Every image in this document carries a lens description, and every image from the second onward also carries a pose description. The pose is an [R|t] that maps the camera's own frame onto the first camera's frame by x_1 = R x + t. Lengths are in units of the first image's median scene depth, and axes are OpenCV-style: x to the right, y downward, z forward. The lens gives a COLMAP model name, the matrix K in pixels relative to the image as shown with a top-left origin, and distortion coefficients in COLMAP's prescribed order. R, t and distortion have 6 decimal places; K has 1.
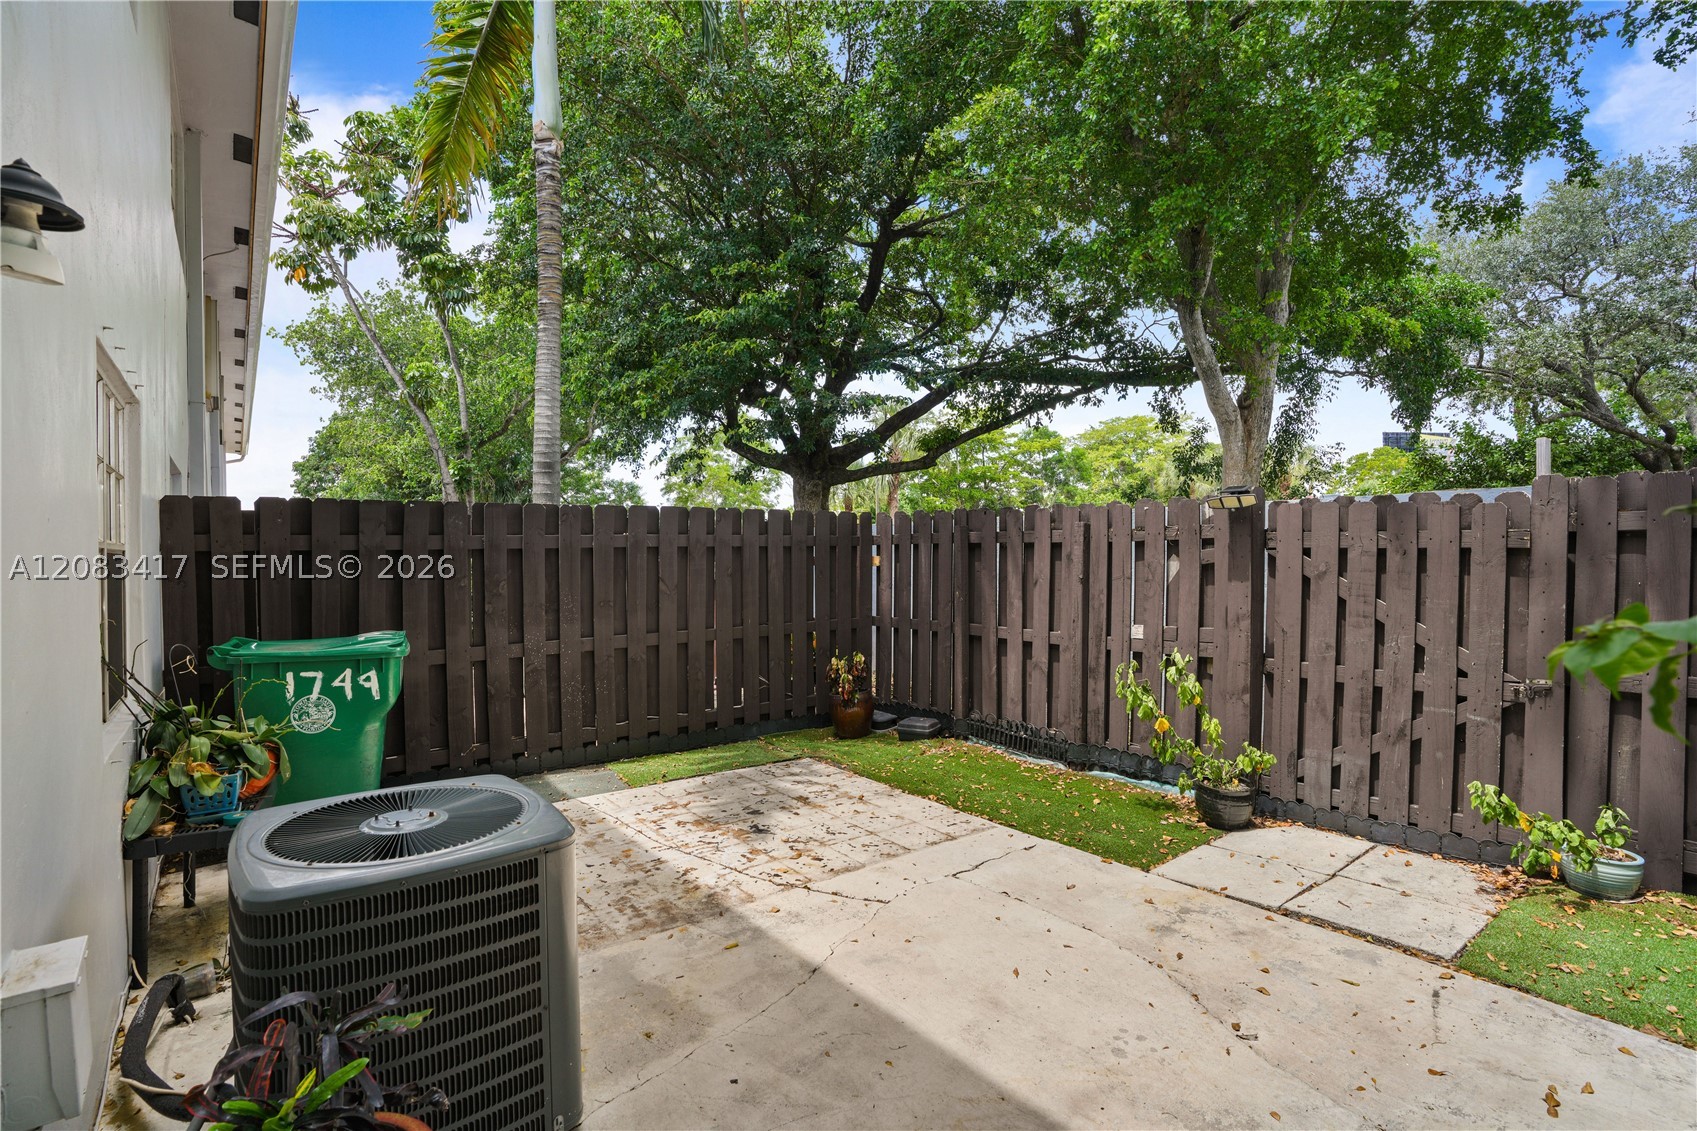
lens RADIAL K [[782.7, 0, 858.3], [0, 782.7, 564.8], [0, 0, 1]] dist [-0.059093, 0.018099]
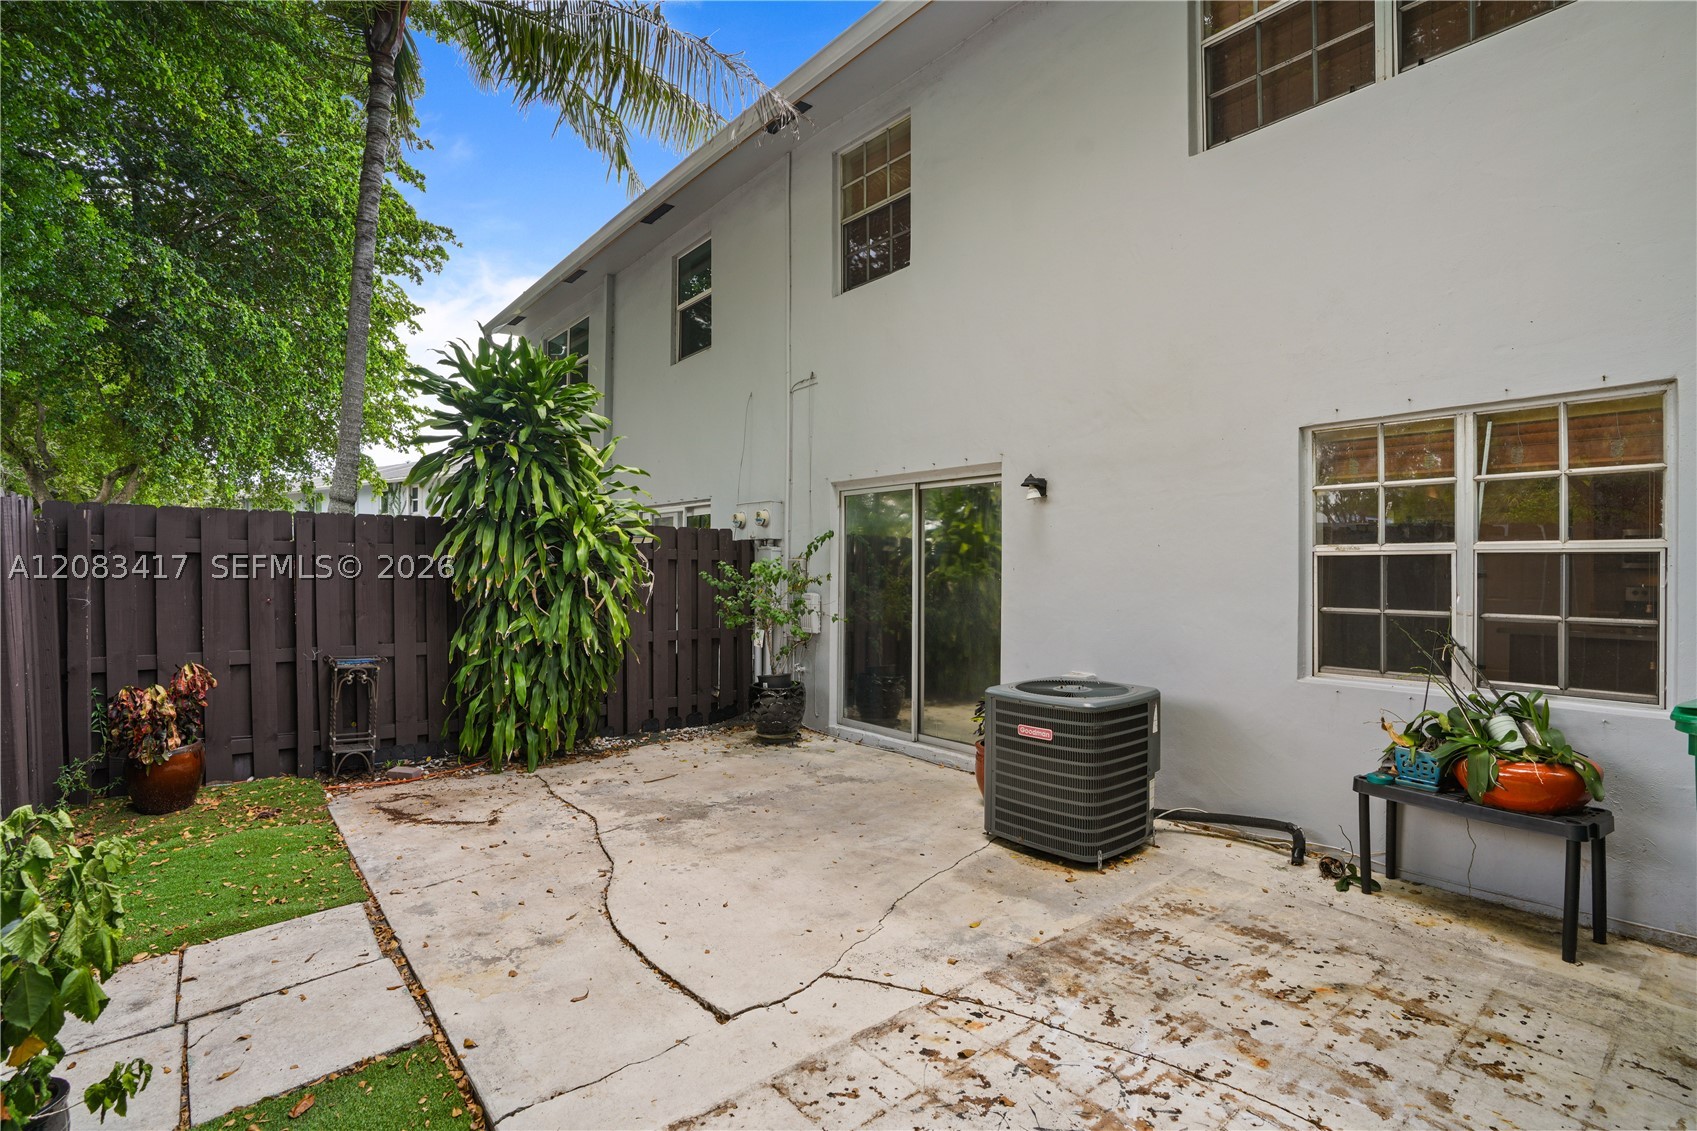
lens RADIAL K [[782.7, 0, 858.3], [0, 782.7, 564.8], [0, 0, 1]] dist [-0.059093, 0.018099]
pose [[-0.999641, 0.007498, -0.025735, 0.017715], [0.007216, 0.999913, 0.011020, -0.014131], [0.025816, 0.010830, -0.999608, 1.717521]]
